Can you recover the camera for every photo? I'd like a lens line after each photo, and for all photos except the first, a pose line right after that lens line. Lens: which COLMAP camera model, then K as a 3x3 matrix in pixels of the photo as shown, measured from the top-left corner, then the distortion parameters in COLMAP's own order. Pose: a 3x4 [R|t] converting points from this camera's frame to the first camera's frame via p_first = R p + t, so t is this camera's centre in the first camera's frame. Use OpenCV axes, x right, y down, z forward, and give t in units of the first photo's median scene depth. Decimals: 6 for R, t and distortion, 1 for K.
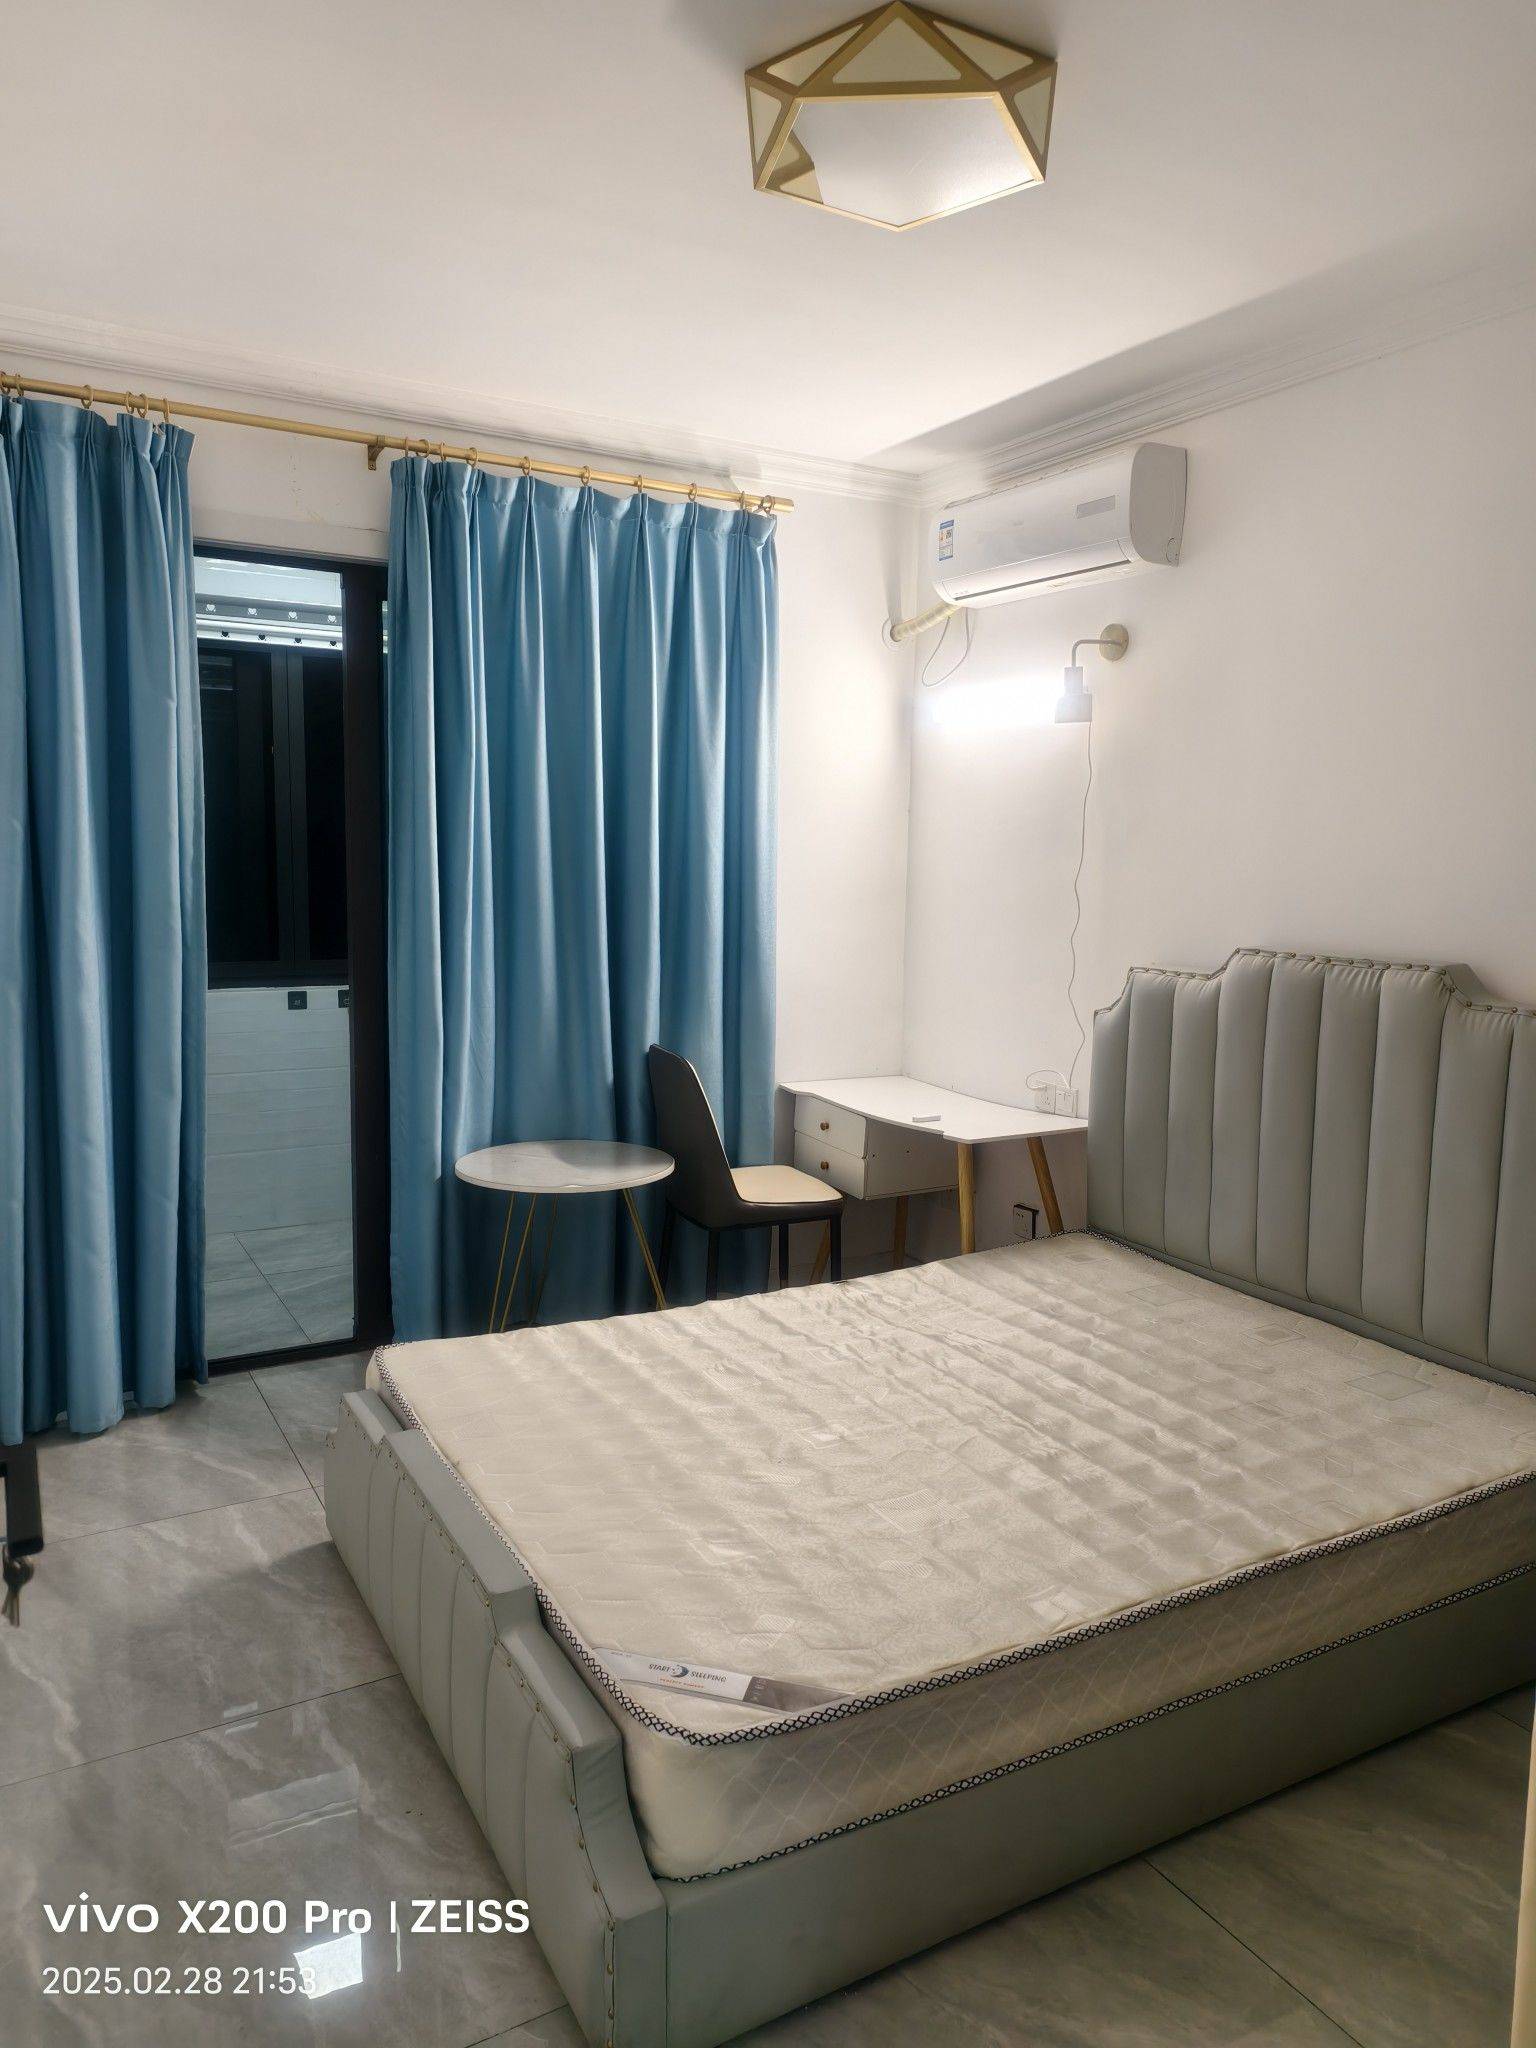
lens RADIAL K [[1406.3, 0, 768.2], [0, 1406.3, 1016.0], [0, 0, 1]] dist [0.018347, -0.013895]
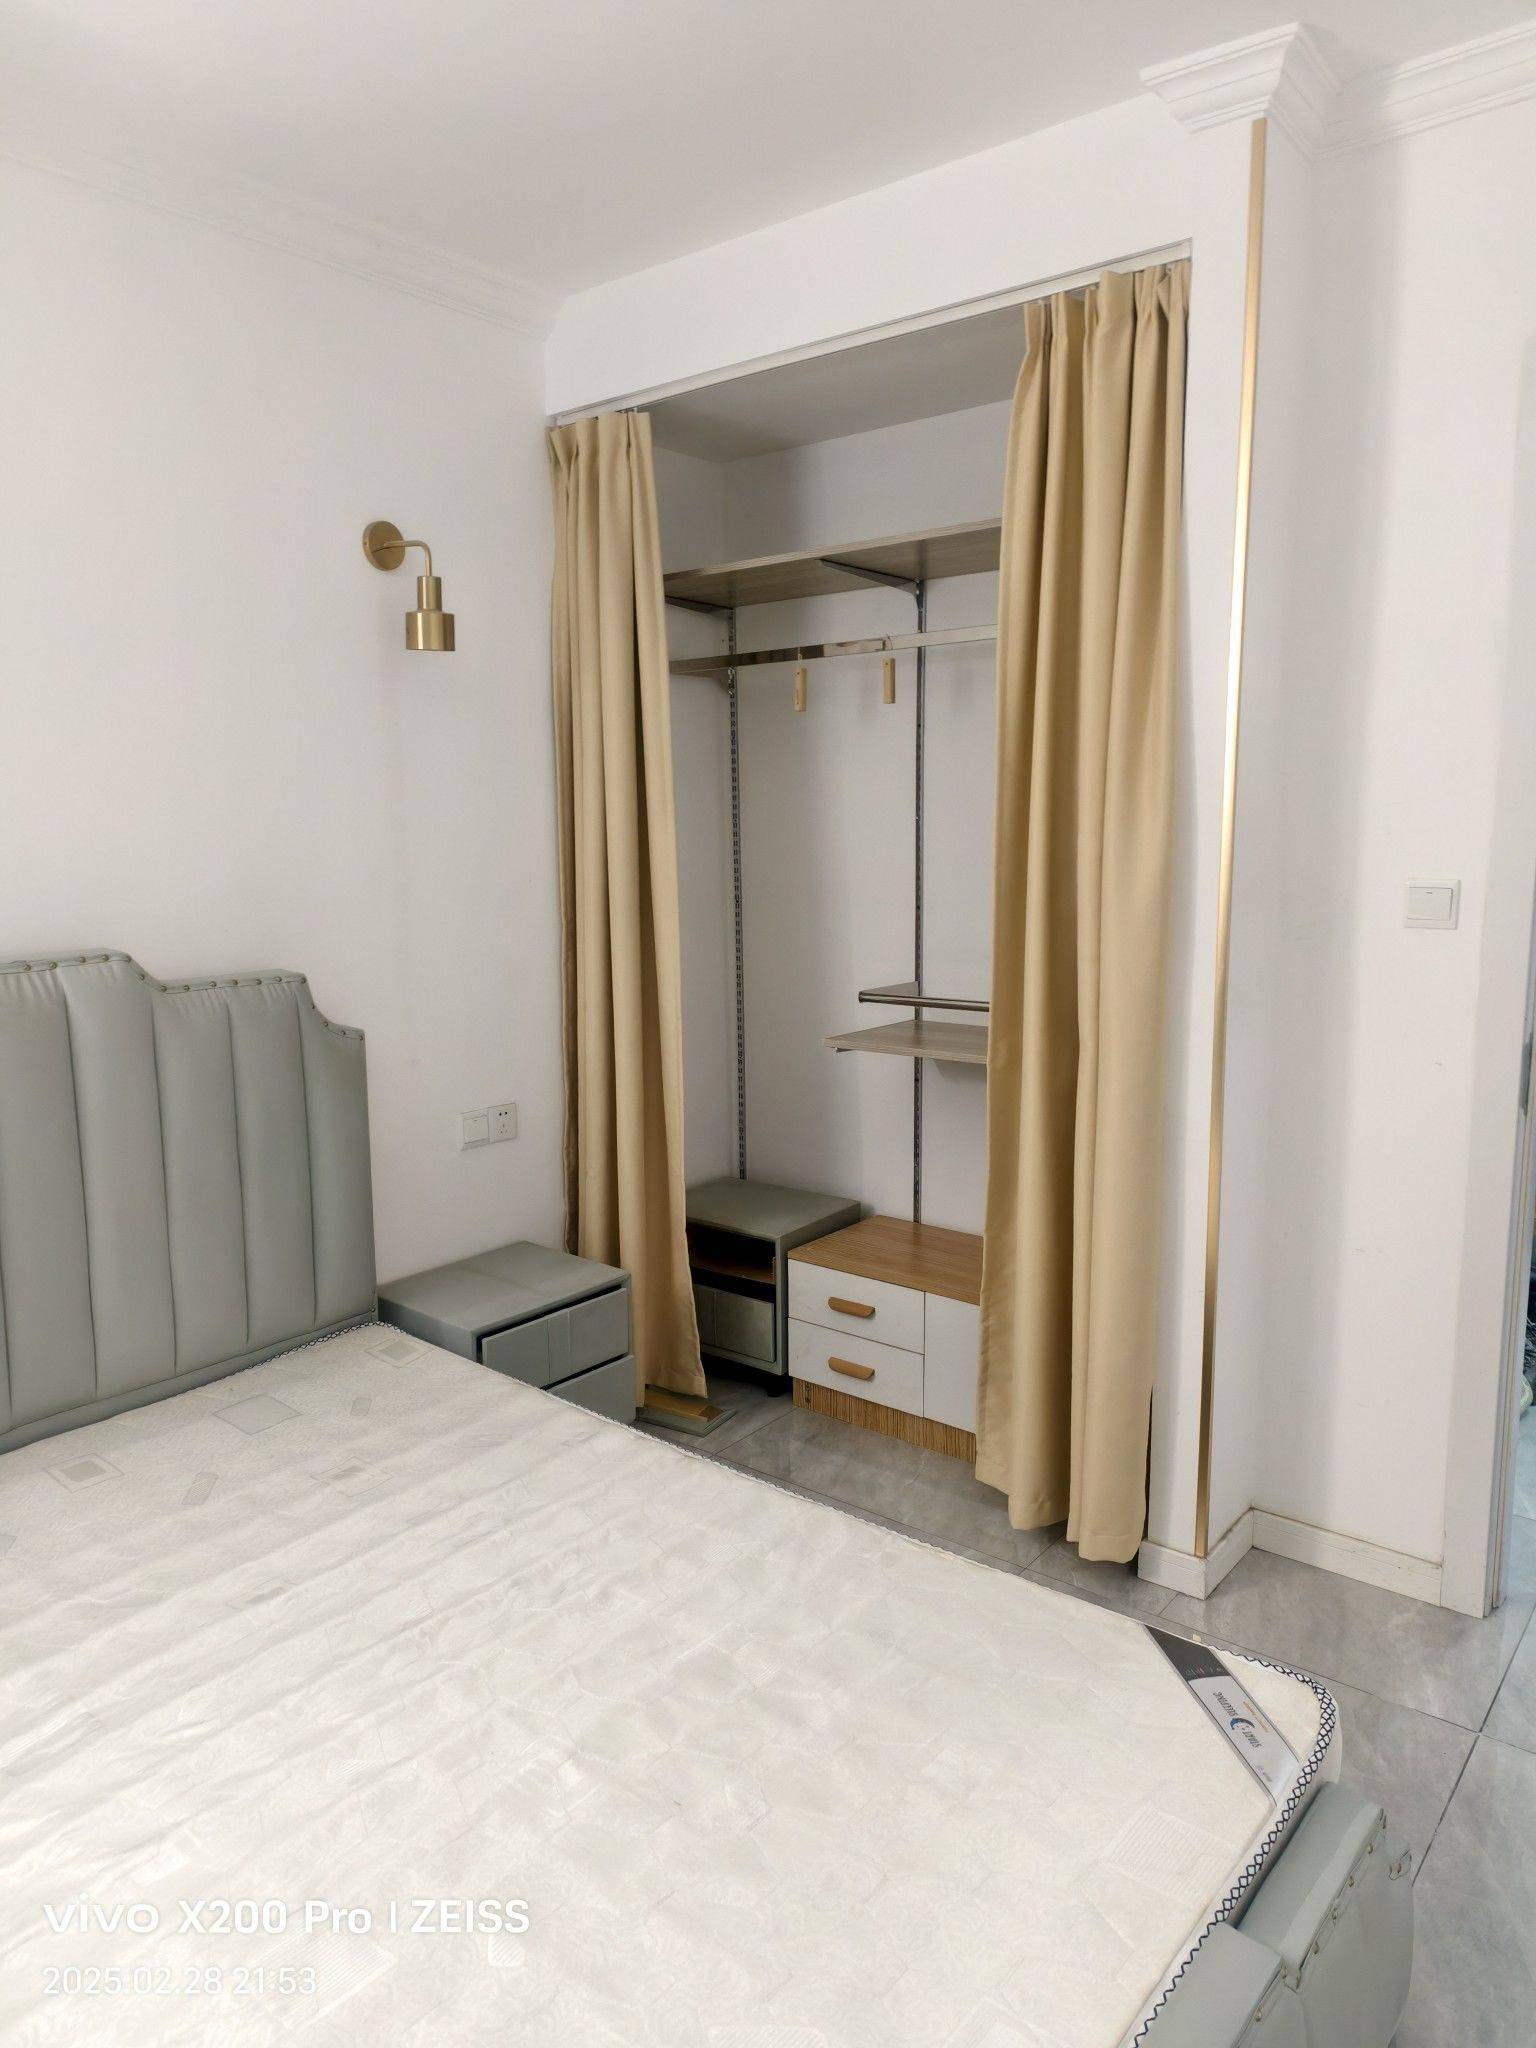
lens RADIAL K [[1406.3, 0, 748.8], [0, 1406.3, 1019.2], [0, 0, 1]] dist [0.018347, -0.013895]
pose [[-0.361457, -0.149852, 0.920268, -0.435077], [0.118481, 0.971617, 0.204749, -0.121088], [-0.924830, 0.183042, -0.333443, 0.917900]]
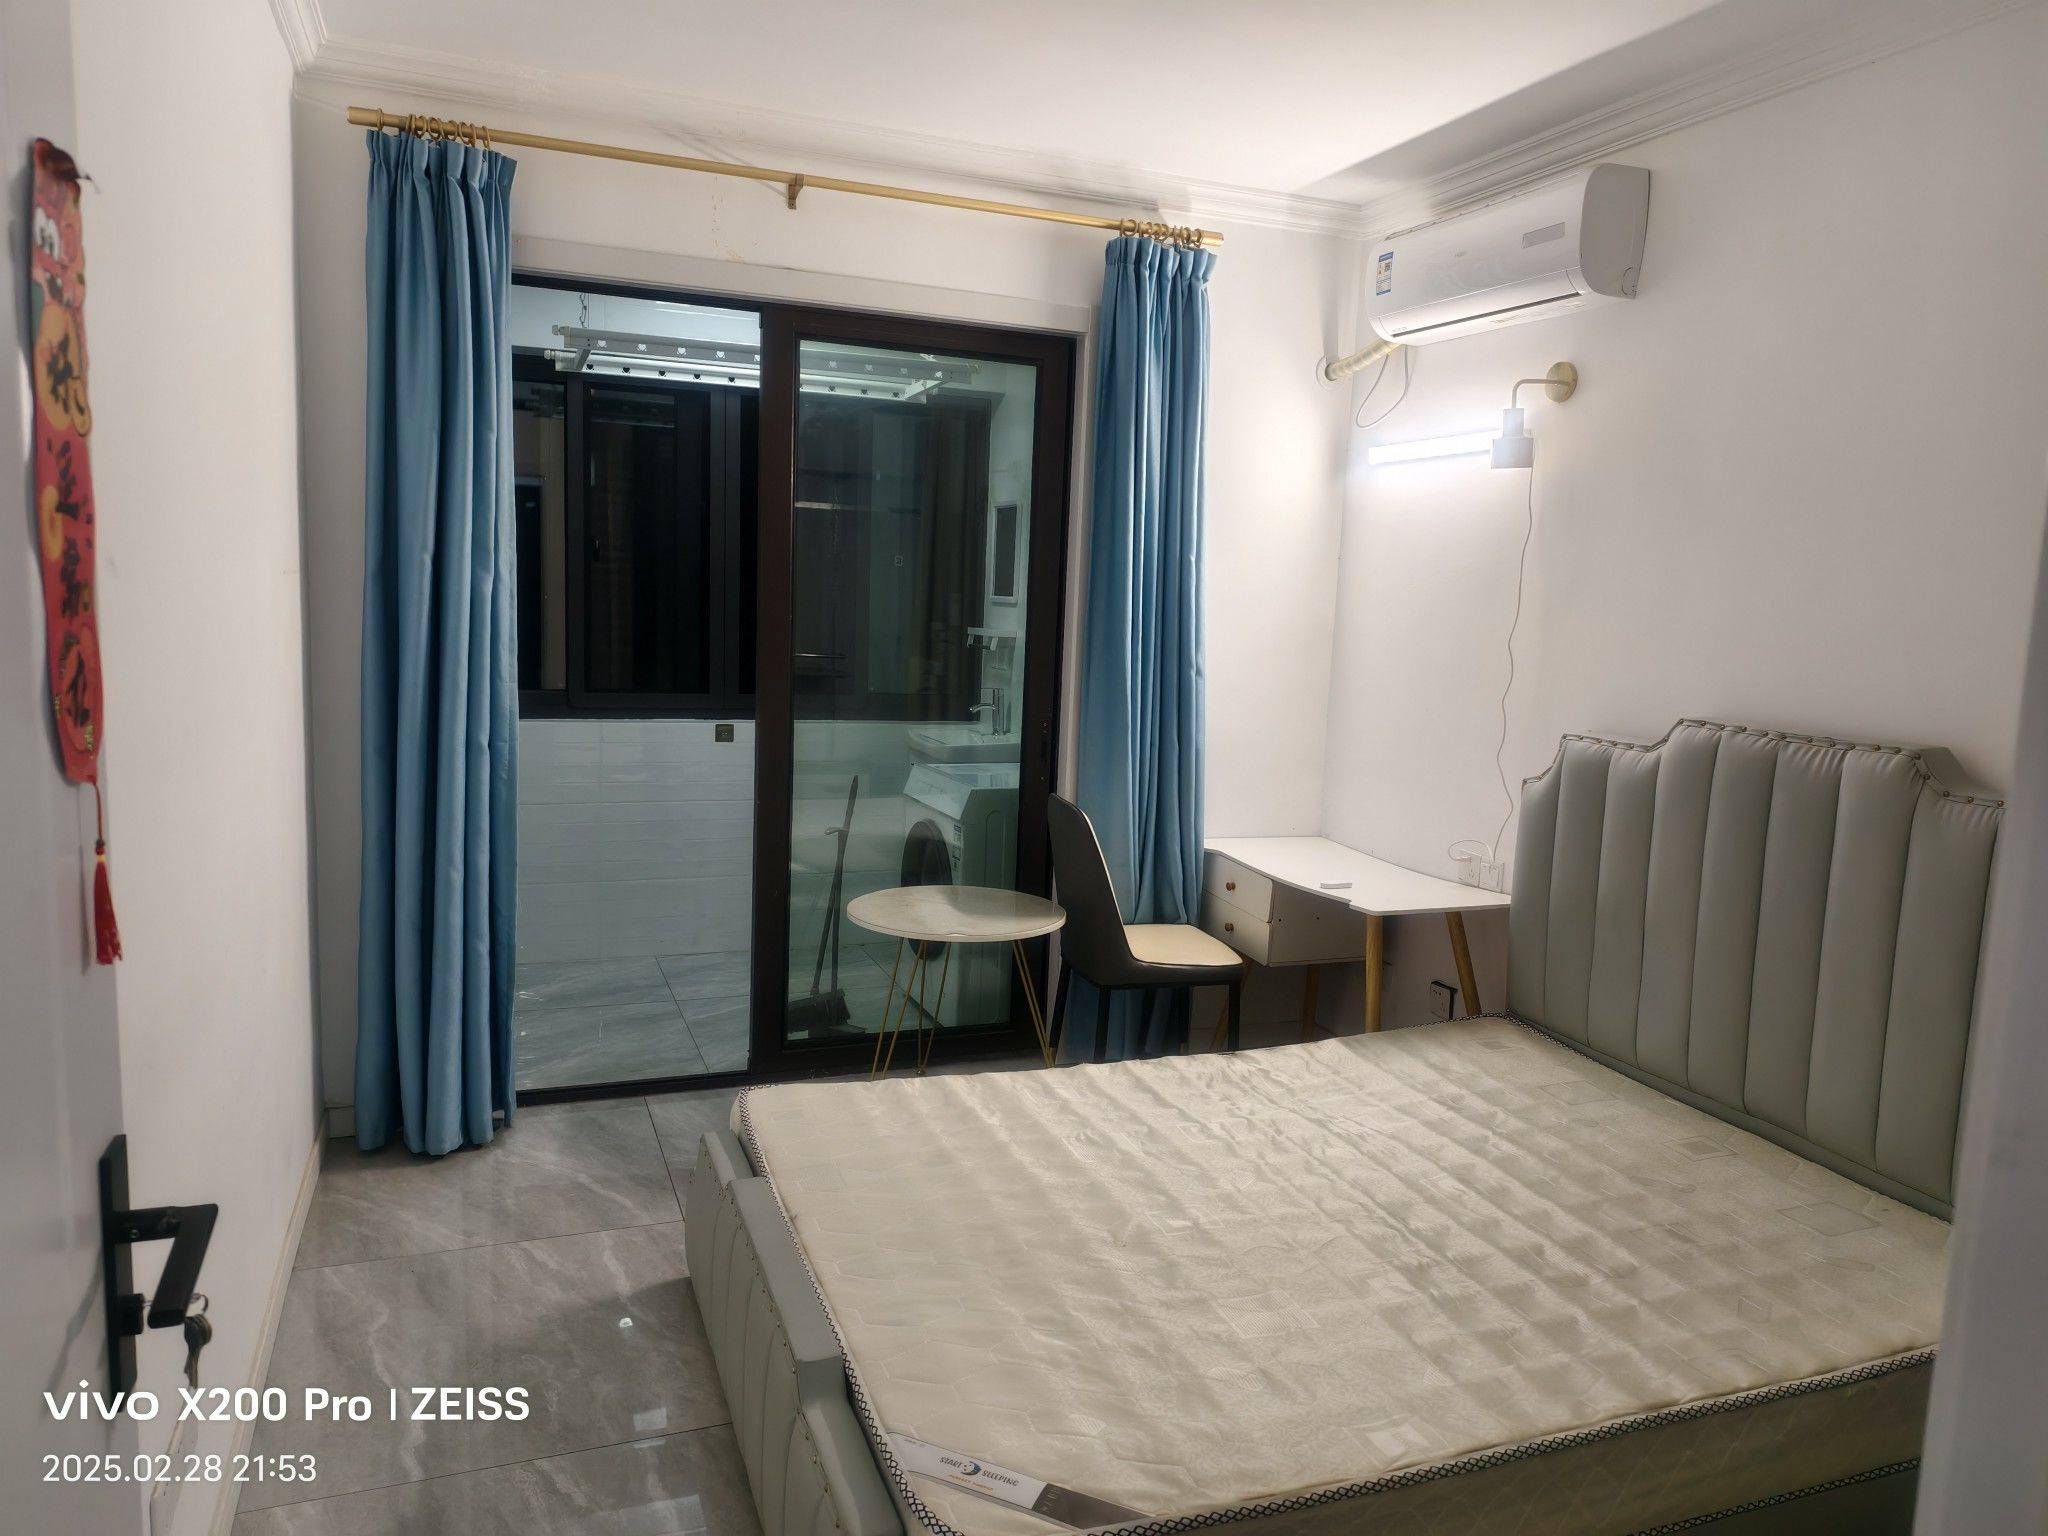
lens RADIAL K [[1406.3, 0, 1022.9], [0, 1406.3, 764.3], [0, 0, 1]] dist [0.018347, -0.013895]
pose [[0.988319, 0.042114, -0.146462, 0.054322], [-0.041612, 0.999113, 0.006489, -0.008007], [0.146606, -0.000319, 0.989195, 0.043875]]
